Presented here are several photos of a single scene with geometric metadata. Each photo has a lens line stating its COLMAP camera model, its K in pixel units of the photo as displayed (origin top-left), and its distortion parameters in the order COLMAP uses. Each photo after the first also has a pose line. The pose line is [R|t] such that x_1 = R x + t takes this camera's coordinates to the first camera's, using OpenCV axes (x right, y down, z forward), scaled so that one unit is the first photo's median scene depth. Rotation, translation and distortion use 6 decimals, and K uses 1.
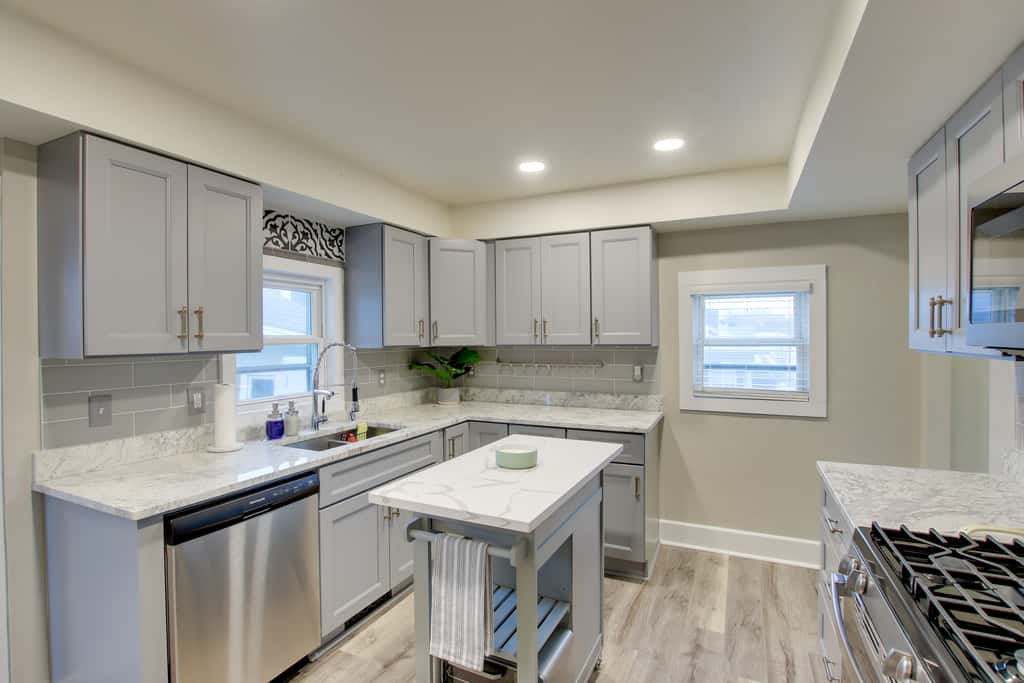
lens RADIAL K [[486.7, 0, 492.5], [0, 486.7, 337.0], [0, 0, 1]] dist [-0.037039, 0.005959]
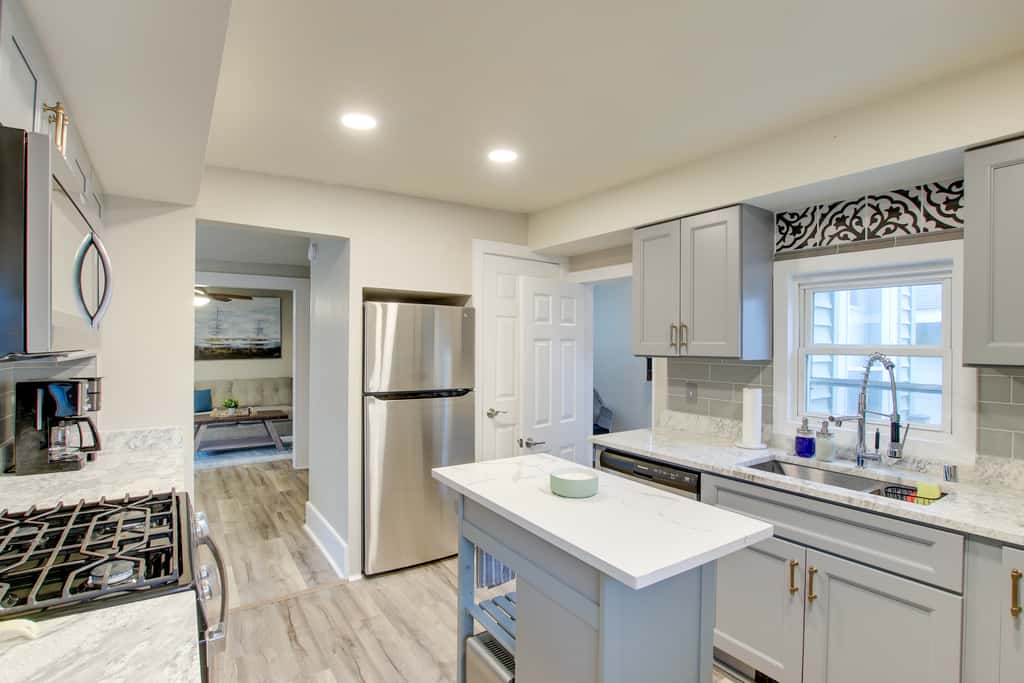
lens RADIAL K [[486.7, 0, 510.2], [0, 486.7, 341.3], [0, 0, 1]] dist [-0.037039, 0.005959]
pose [[-0.475287, -0.003236, -0.879825, 0.554444], [-0.007545, 0.999971, 0.000397, -0.004904], [0.879799, 0.006827, -0.475297, 0.838238]]
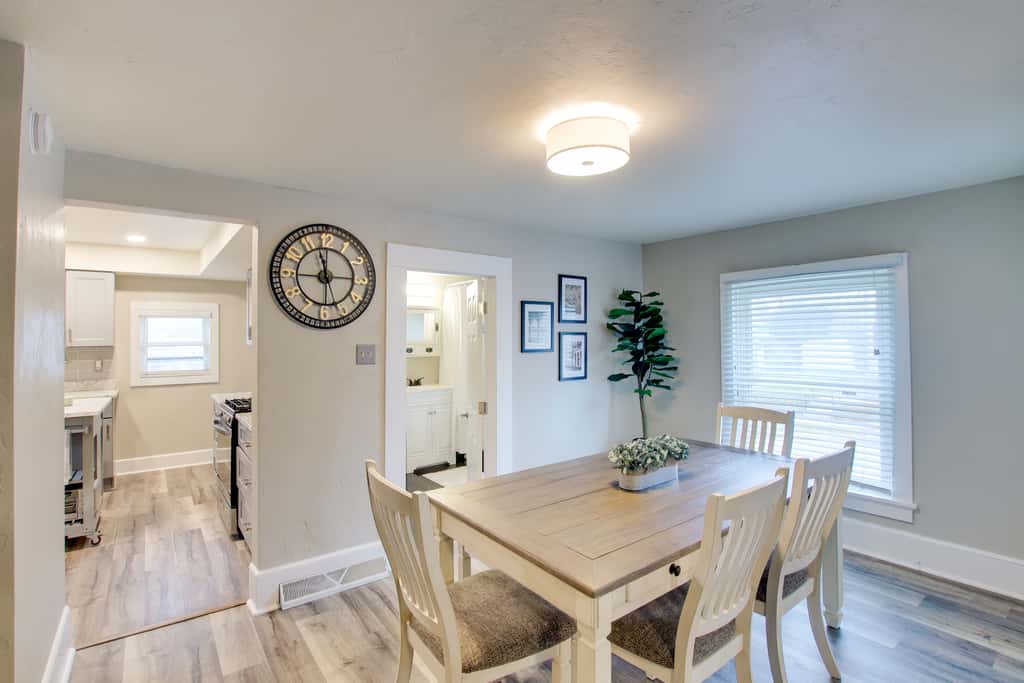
lens RADIAL K [[486.7, 0, 500.2], [0, 486.7, 328.4], [0, 0, 1]] dist [-0.037039, 0.005959]
pose [[0.447117, 0.017153, 0.894311, -0.559984], [0.008062, 0.999698, -0.023205, 0.005082], [-0.894439, 0.017585, 0.446844, -0.933468]]
